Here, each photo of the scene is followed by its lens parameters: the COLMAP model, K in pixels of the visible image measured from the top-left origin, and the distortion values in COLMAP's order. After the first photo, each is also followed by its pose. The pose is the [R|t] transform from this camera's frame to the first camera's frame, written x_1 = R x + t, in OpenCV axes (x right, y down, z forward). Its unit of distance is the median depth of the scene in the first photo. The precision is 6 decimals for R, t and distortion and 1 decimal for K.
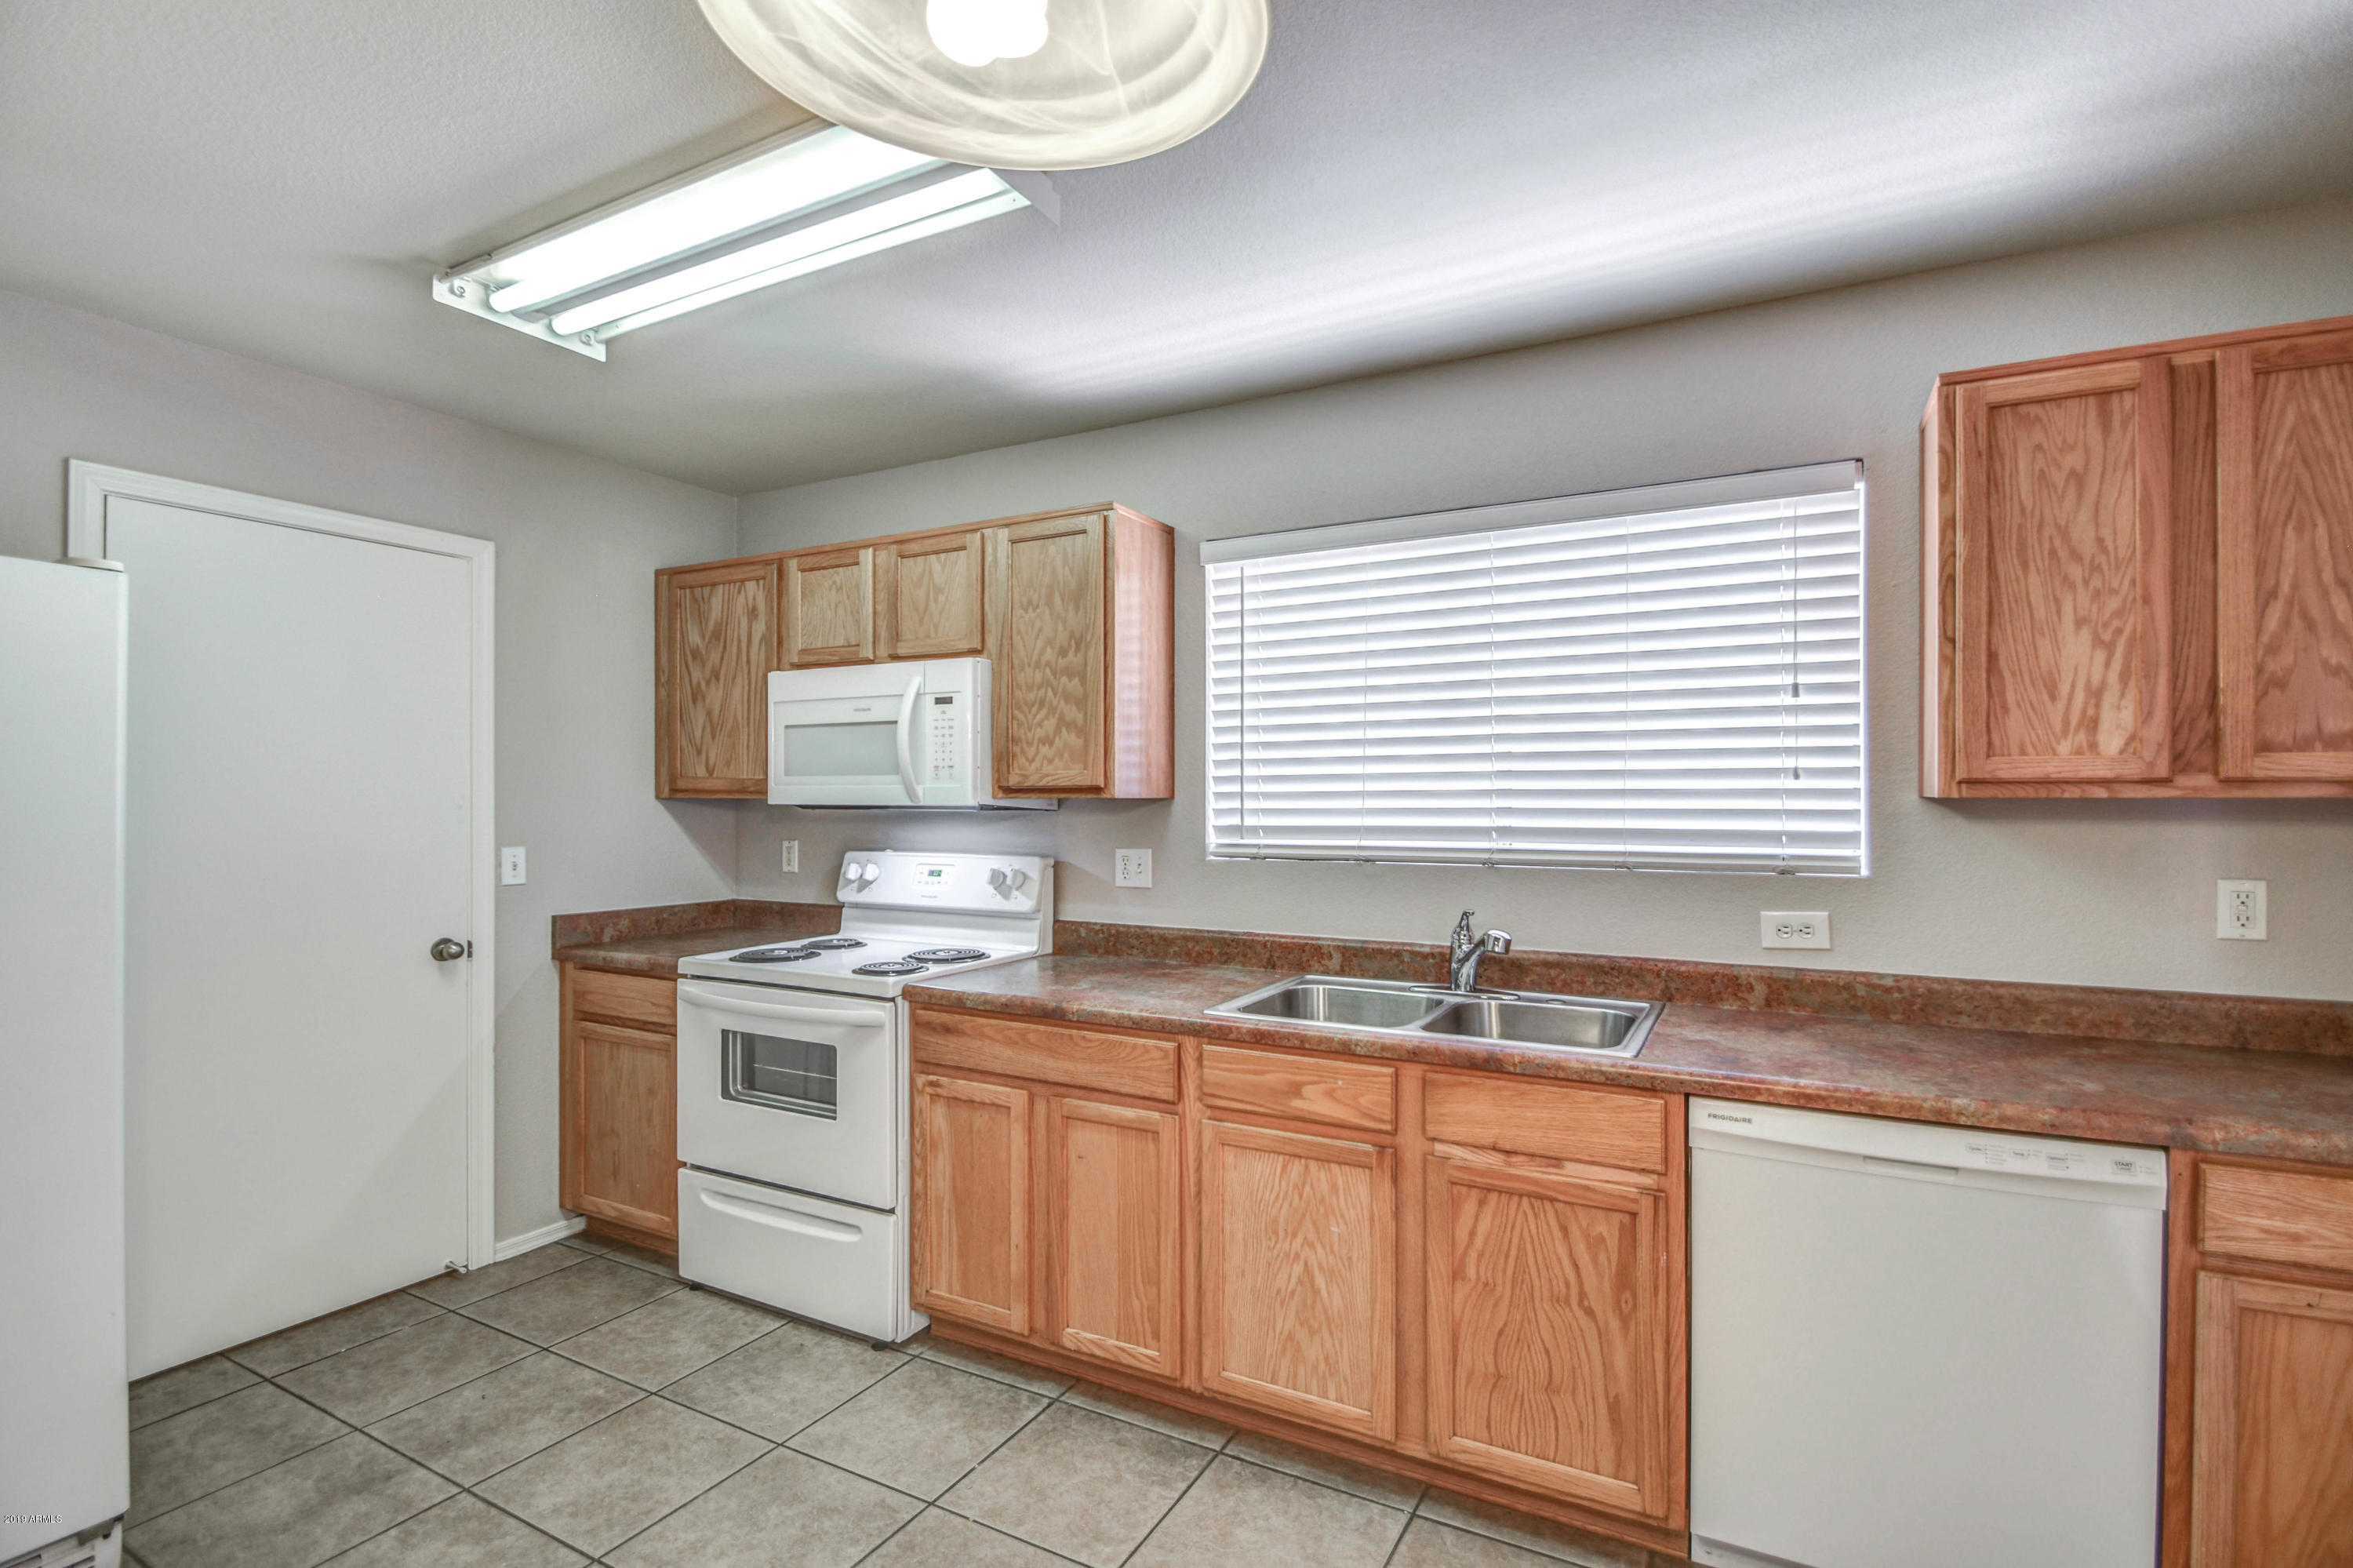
lens RADIAL K [[1196.5, 0, 1010.8], [0, 1196.5, 789.6], [0, 0, 1]] dist [0.016964, -0.017786]
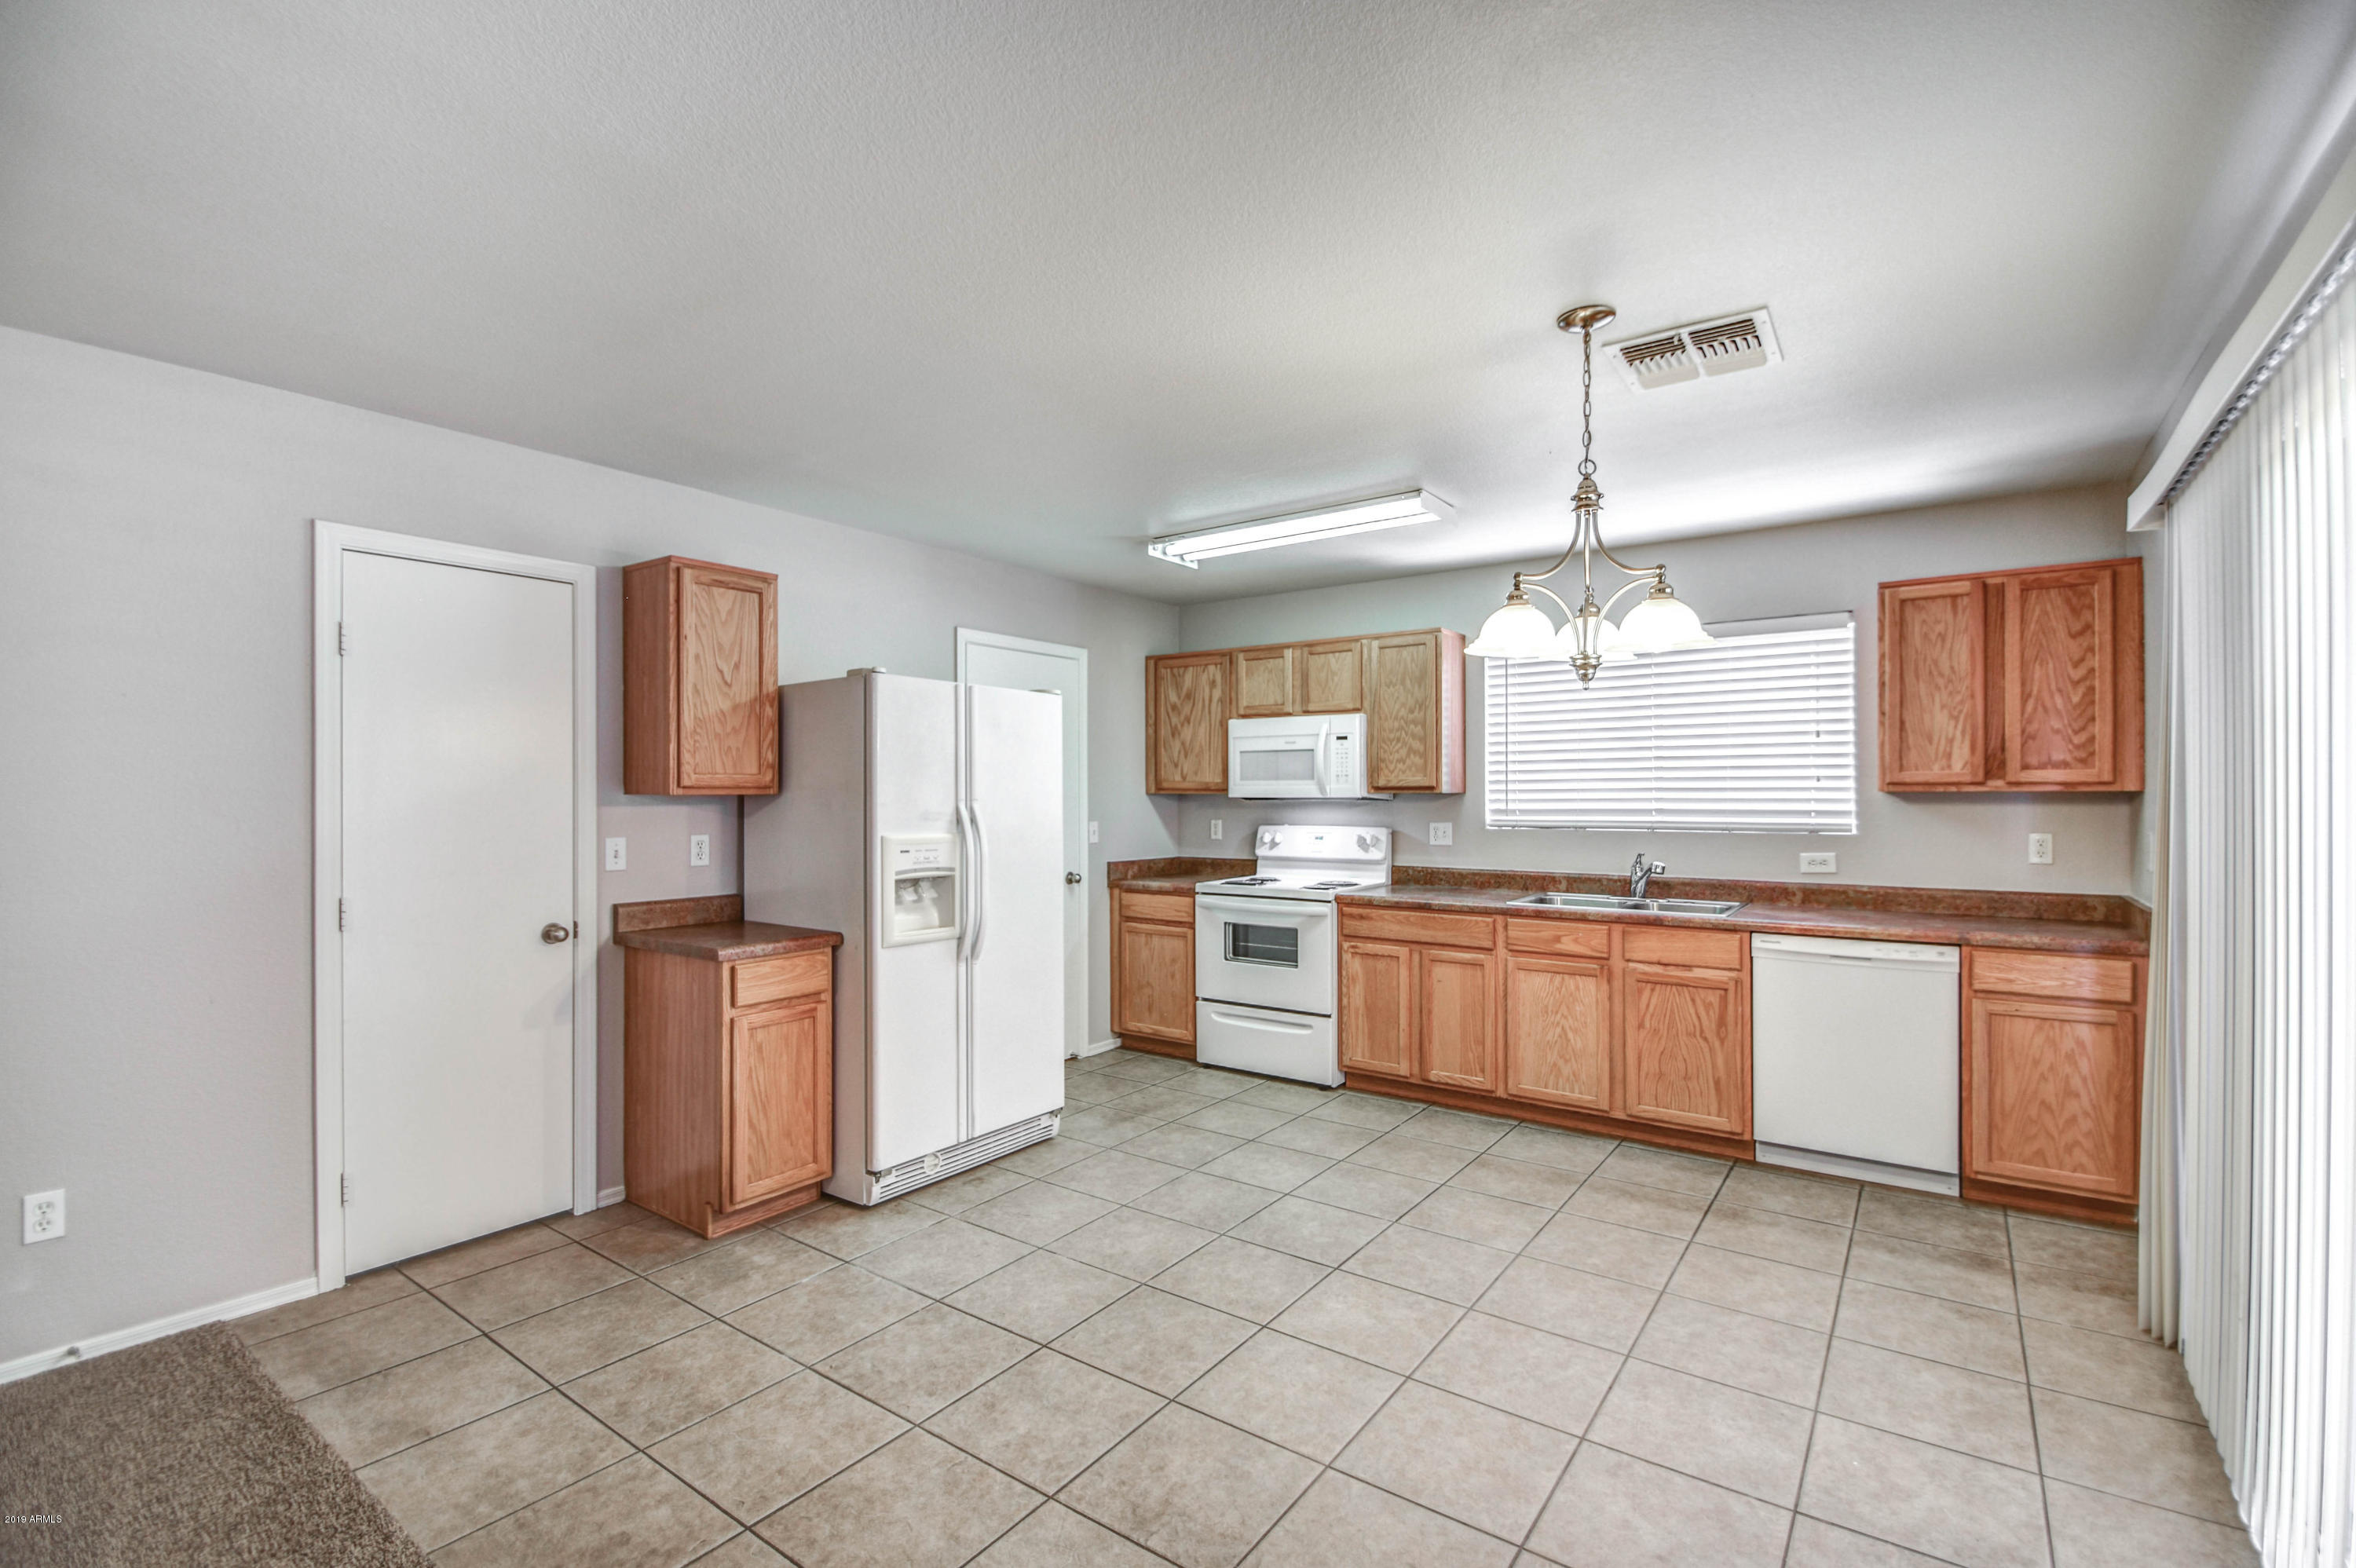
lens RADIAL K [[1018.4, 0, 1207.7], [0, 1018.4, 790.6], [0, 0, 1]] dist [0.013254, -0.016265]
pose [[0.998807, -0.002400, -0.048776, -0.231656], [0.002558, 0.999992, 0.003195, -0.002153], [0.048768, -0.003316, 0.998805, -0.641240]]
